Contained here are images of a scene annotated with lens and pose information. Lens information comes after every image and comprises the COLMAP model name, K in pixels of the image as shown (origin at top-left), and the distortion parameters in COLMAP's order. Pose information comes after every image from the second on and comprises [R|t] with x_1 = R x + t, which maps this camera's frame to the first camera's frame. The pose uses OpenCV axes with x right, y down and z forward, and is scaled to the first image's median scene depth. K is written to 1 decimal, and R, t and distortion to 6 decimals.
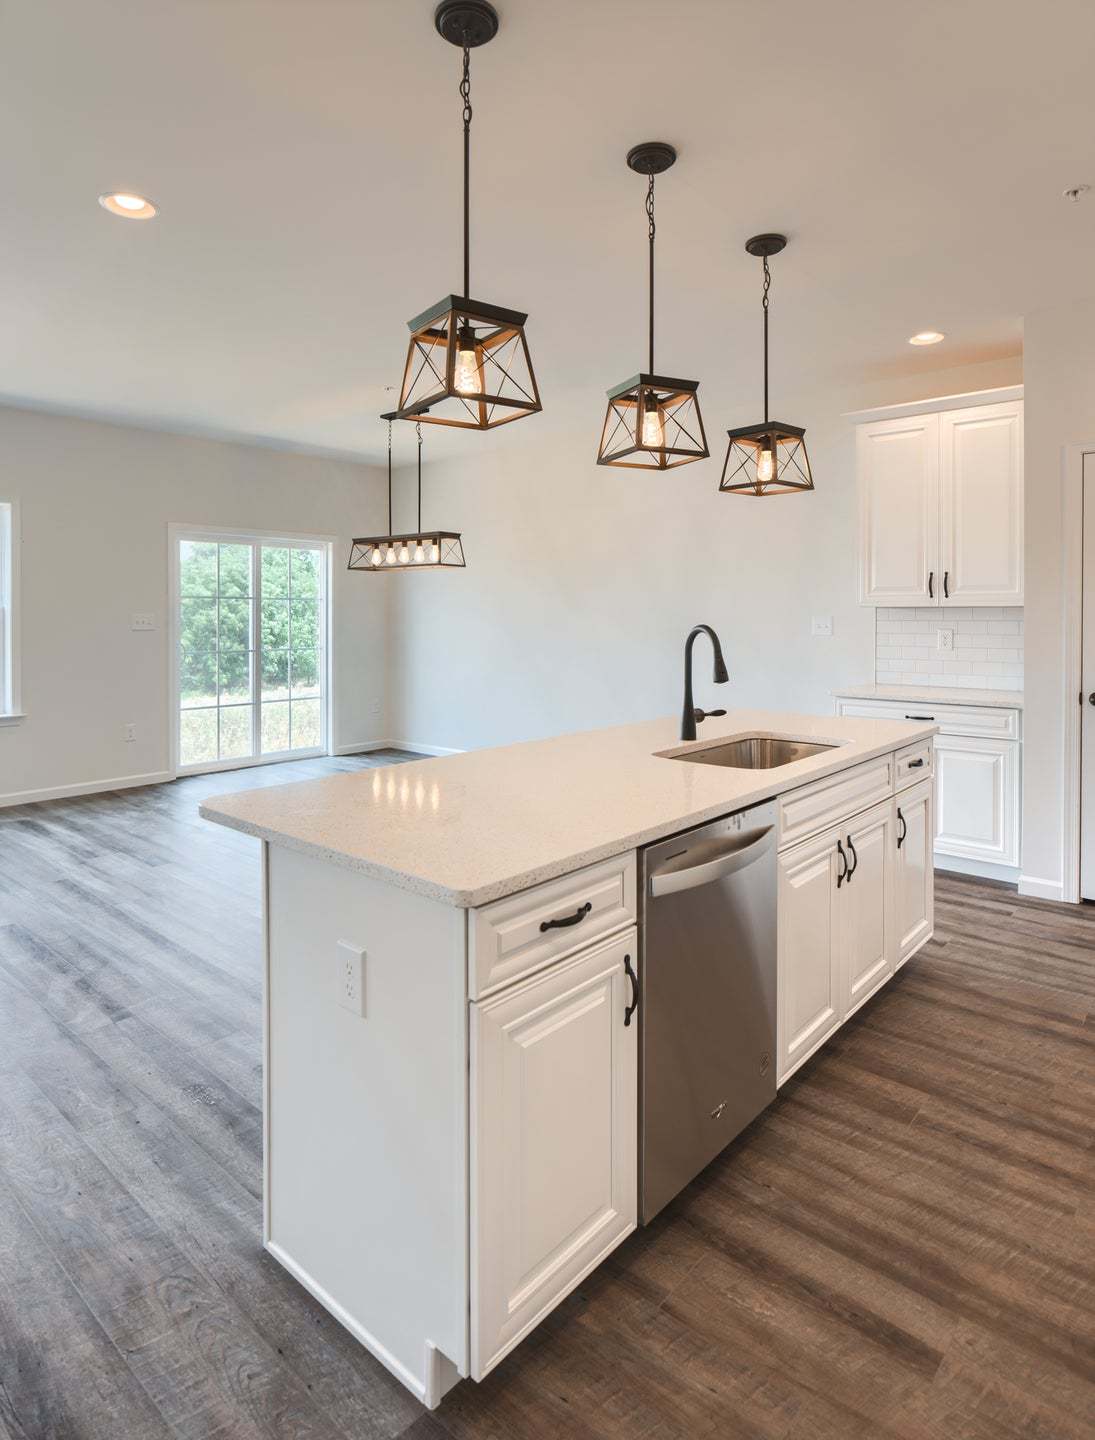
lens RADIAL K [[813.1, 0, 535.6], [0, 813.1, 632.4], [0, 0, 1]] dist [-0.011384, 0.002243]
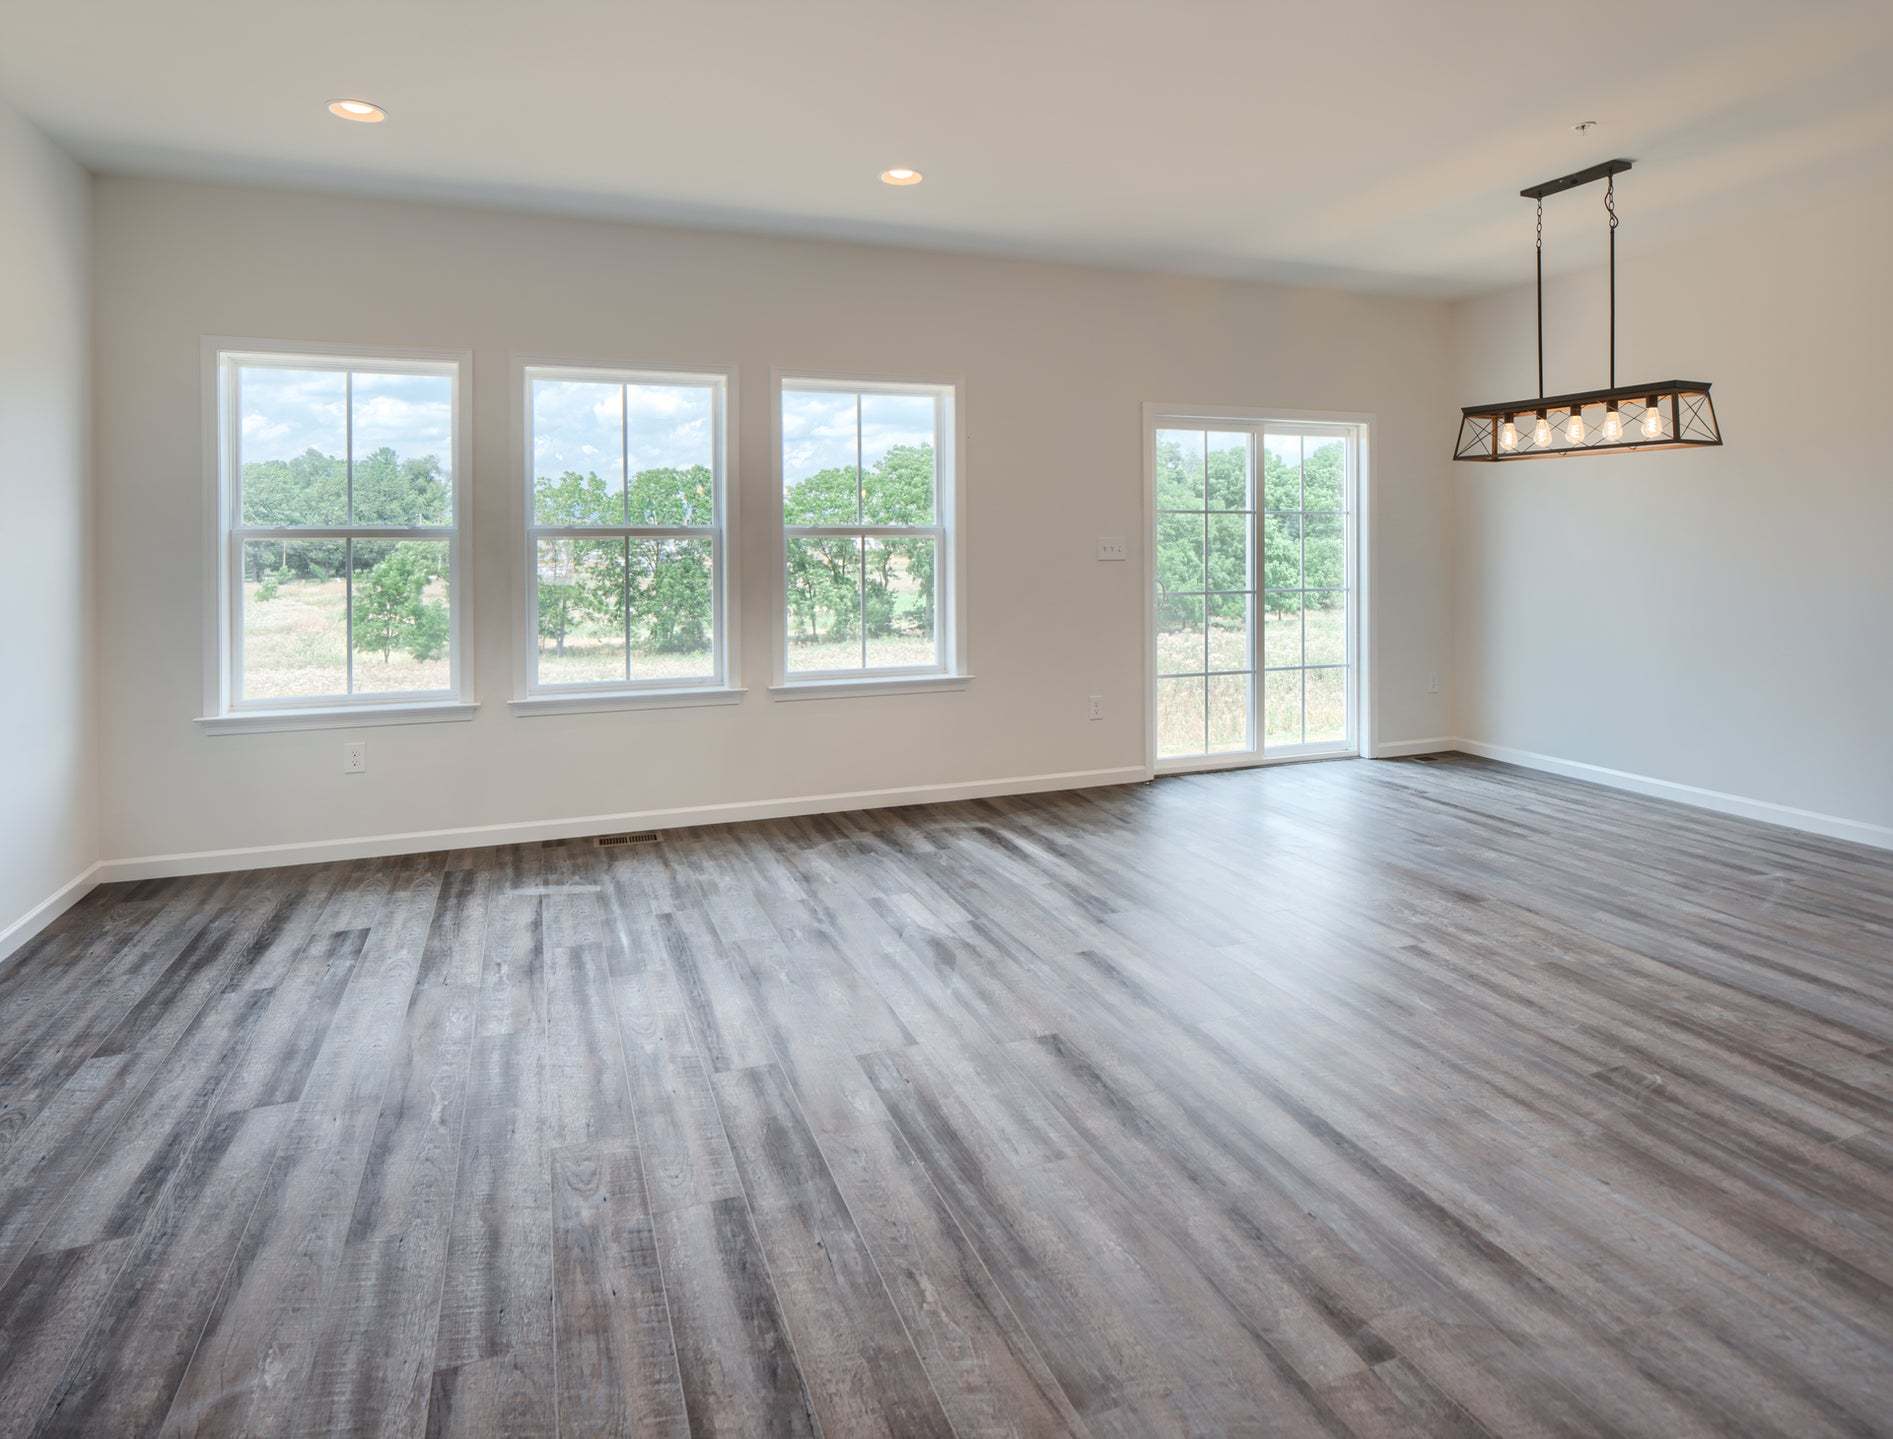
lens RADIAL K [[1068.9, 0, 946.8], [0, 1068.9, 542.3], [0, 0, 1]] dist [-0.011384, 0.002243]
pose [[0.885378, -0.002362, -0.464866, -0.277021], [-0.006040, 0.999844, -0.016584, -0.002019], [0.464833, 0.017491, 0.885226, 0.189097]]
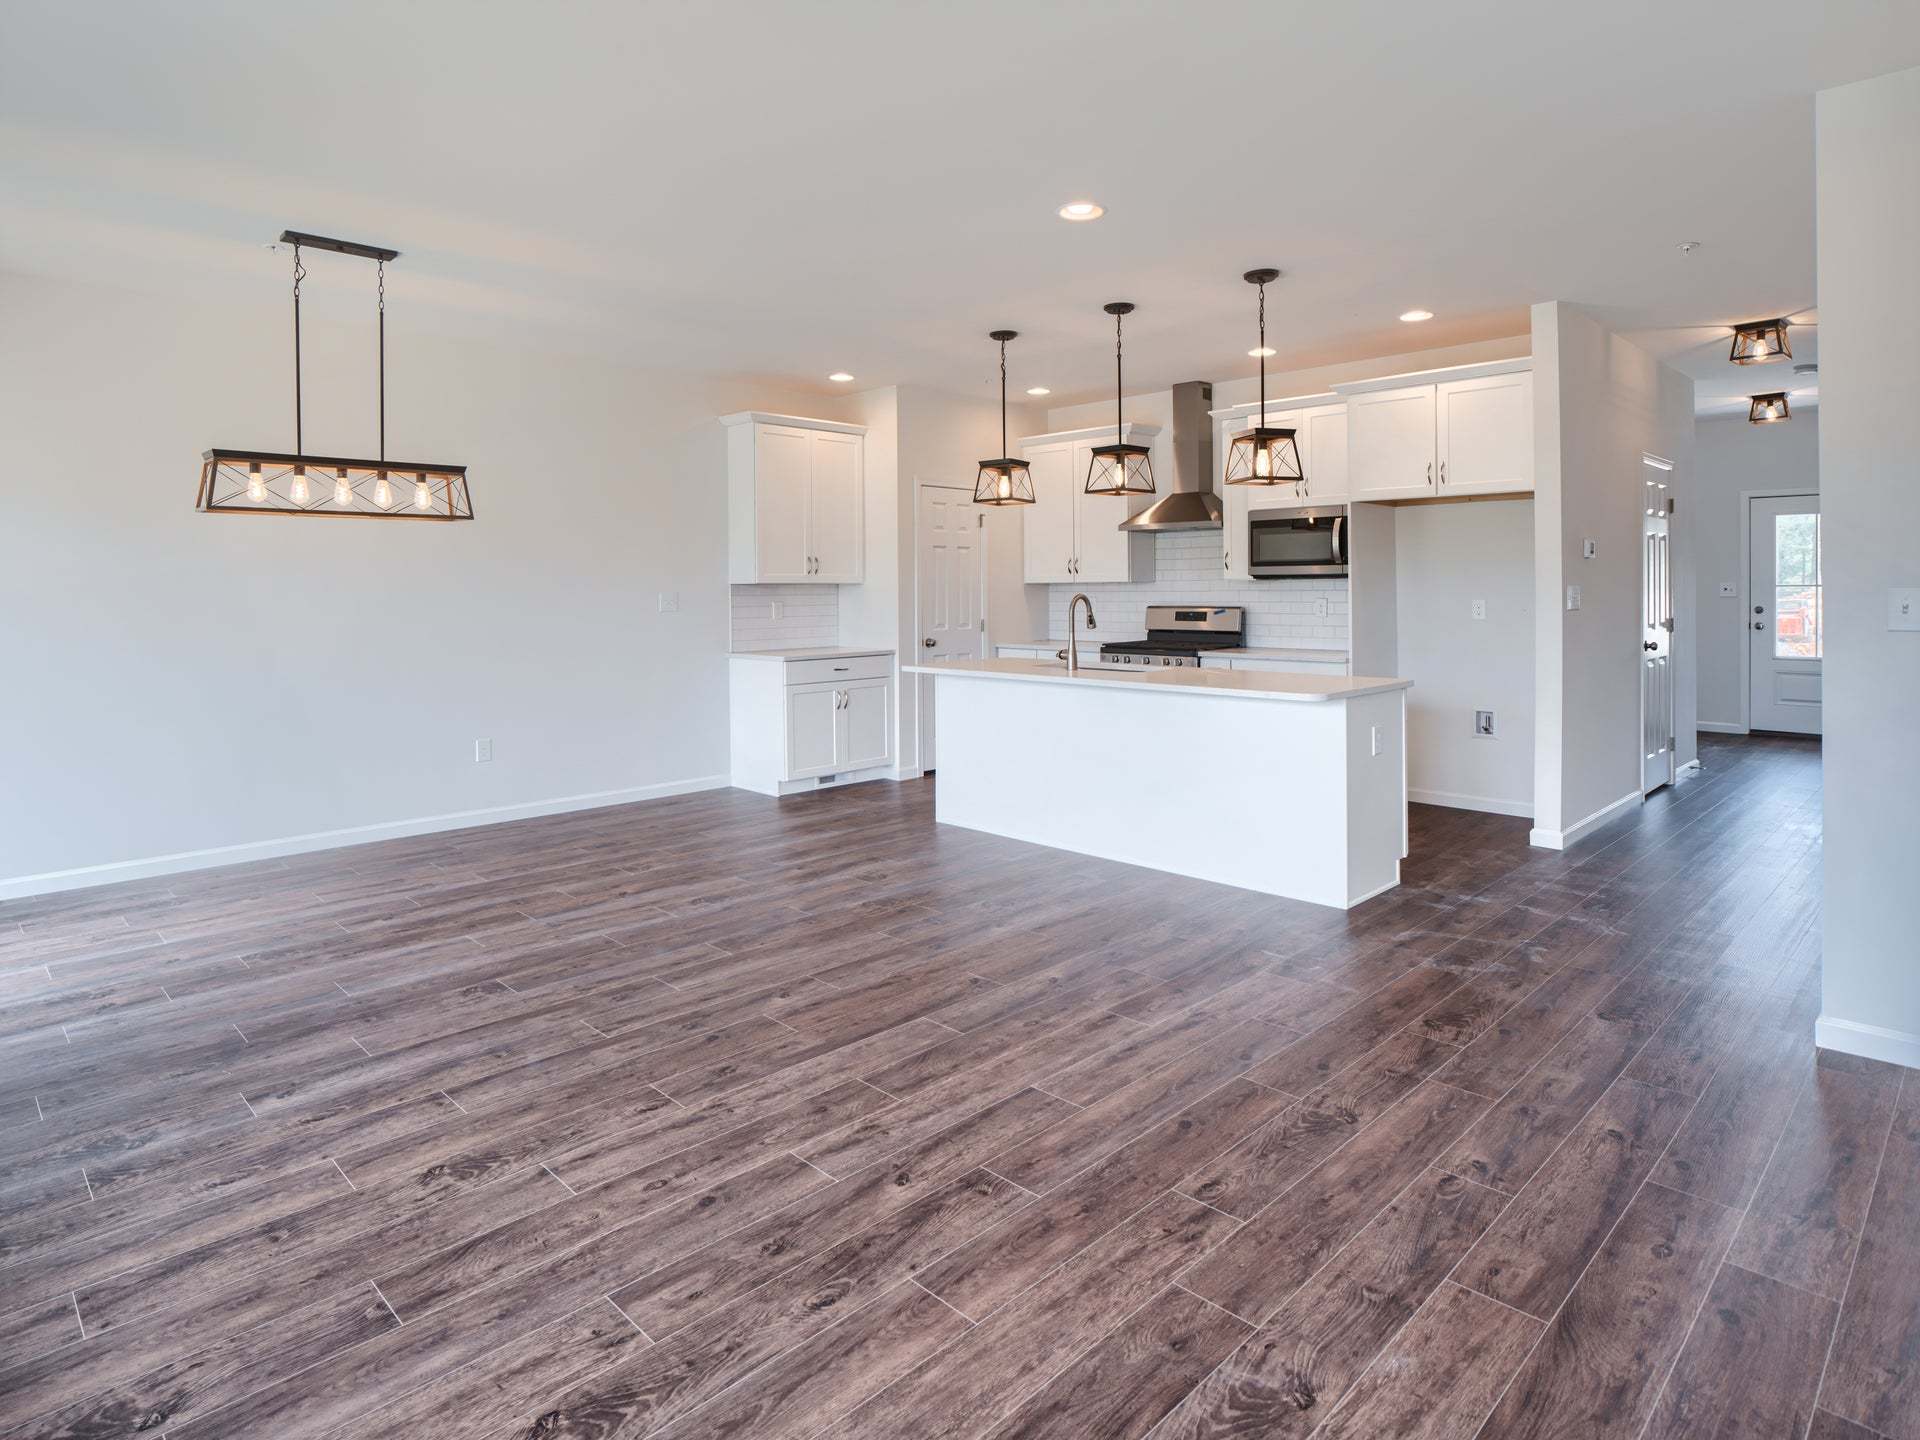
lens RADIAL K [[1074.4, 0, 937.9], [0, 1074.4, 600.0], [0, 0, 1]] dist [-0.007681, 0.001538]
pose [[0.079314, -0.011552, 0.996783, -1.202058], [0.030085, 0.999505, 0.009190, -0.016414], [-0.996396, 0.029259, 0.079622, 0.702135]]
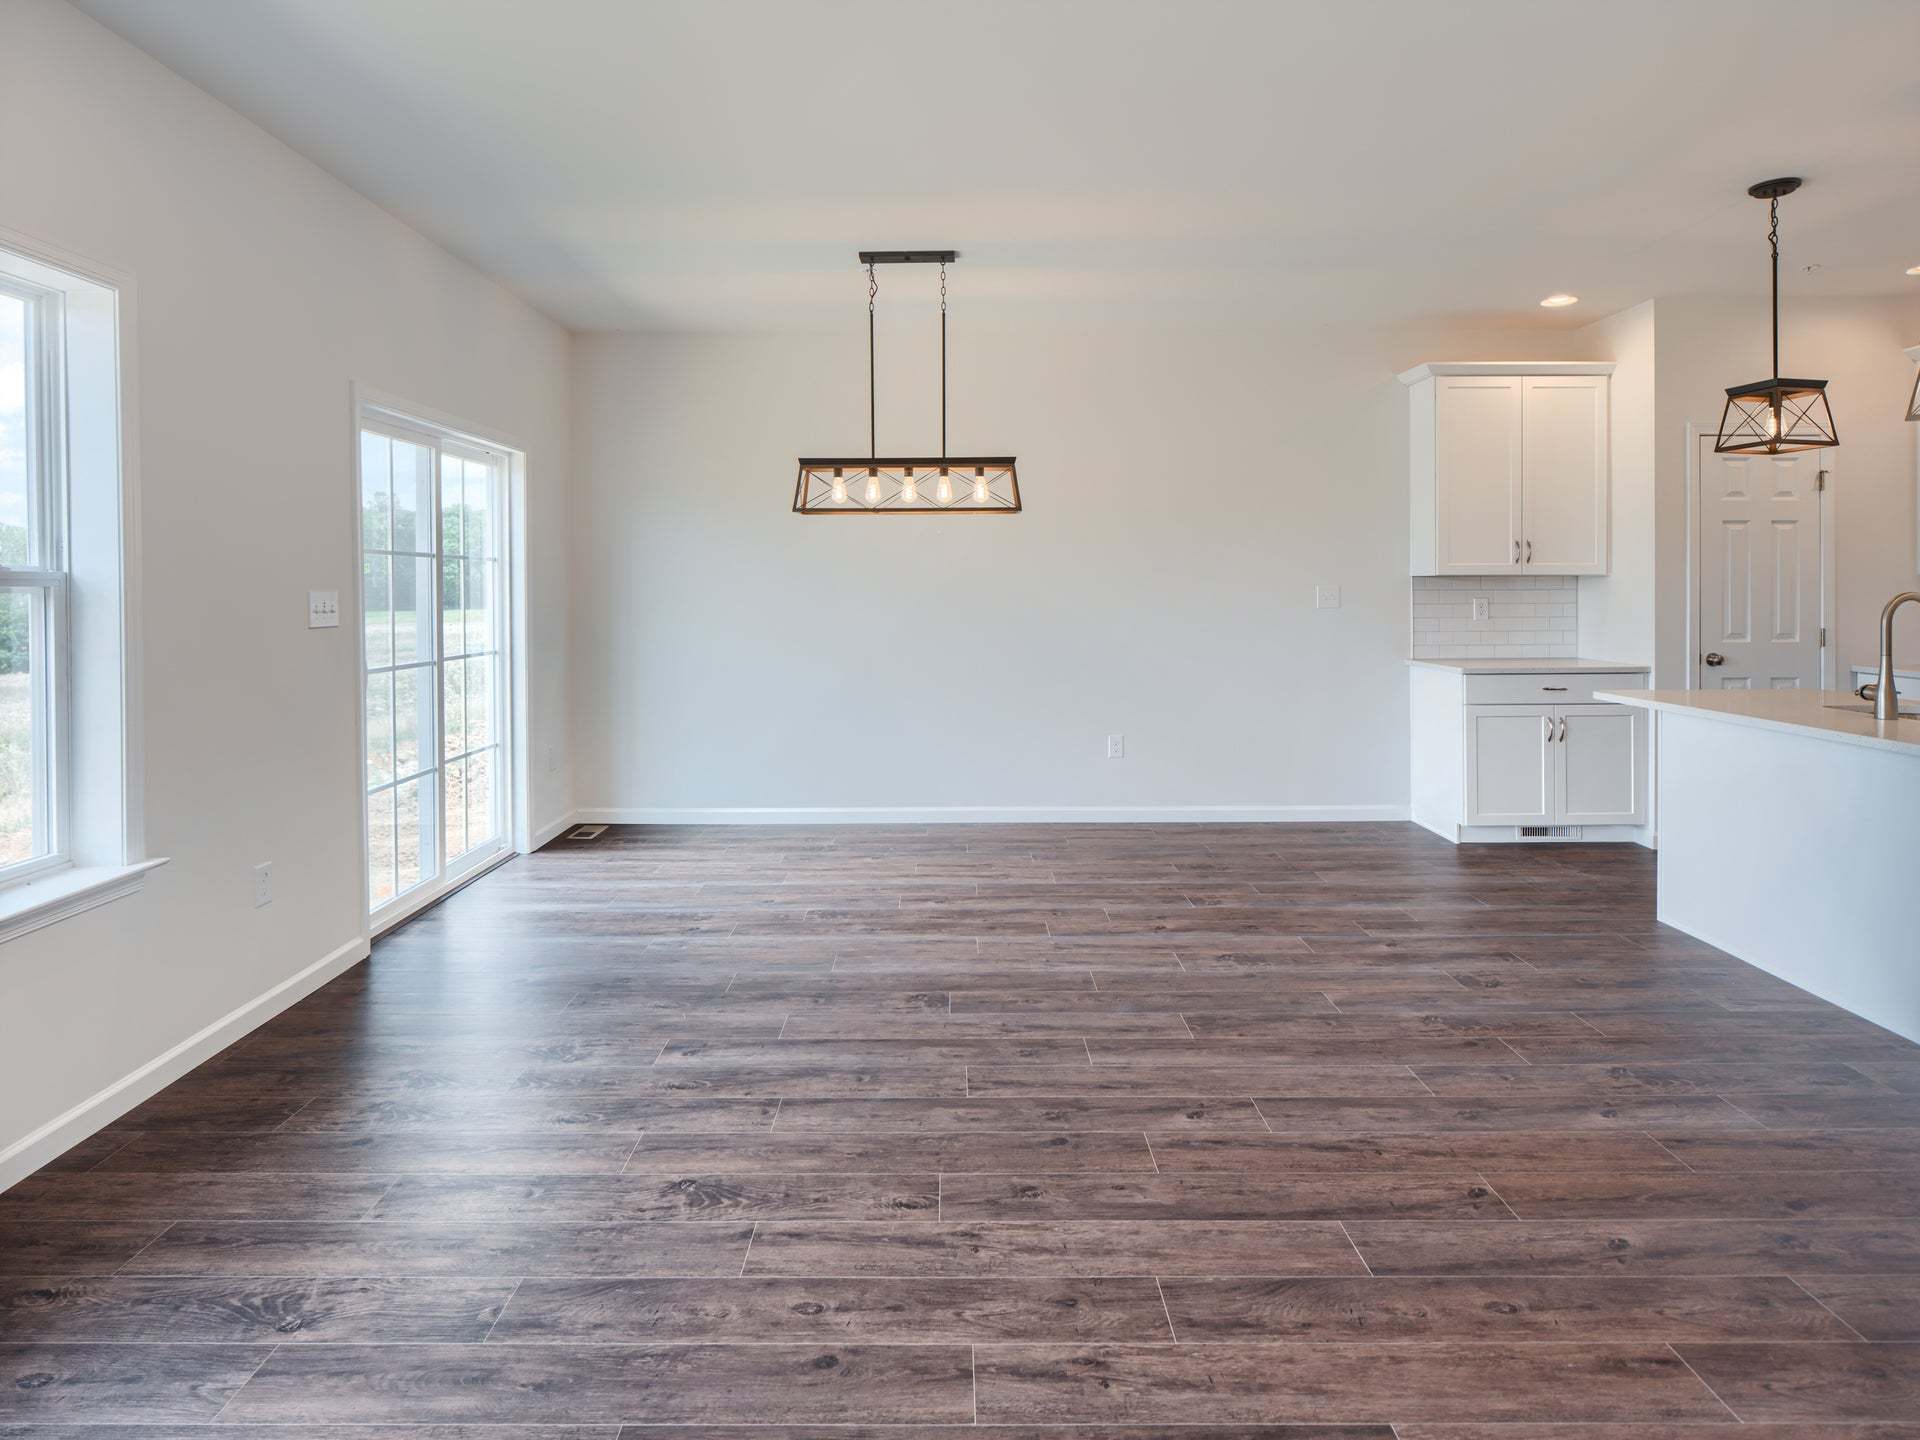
lens RADIAL K [[1074.4, 0, 944.9], [0, 1074.4, 597.8], [0, 0, 1]] dist [-0.007681, 0.001538]
pose [[0.752724, -0.011212, 0.658241, -0.909757], [0.019935, 0.999785, -0.005767, -0.011657], [-0.658034, 0.017463, 0.752786, 0.508829]]
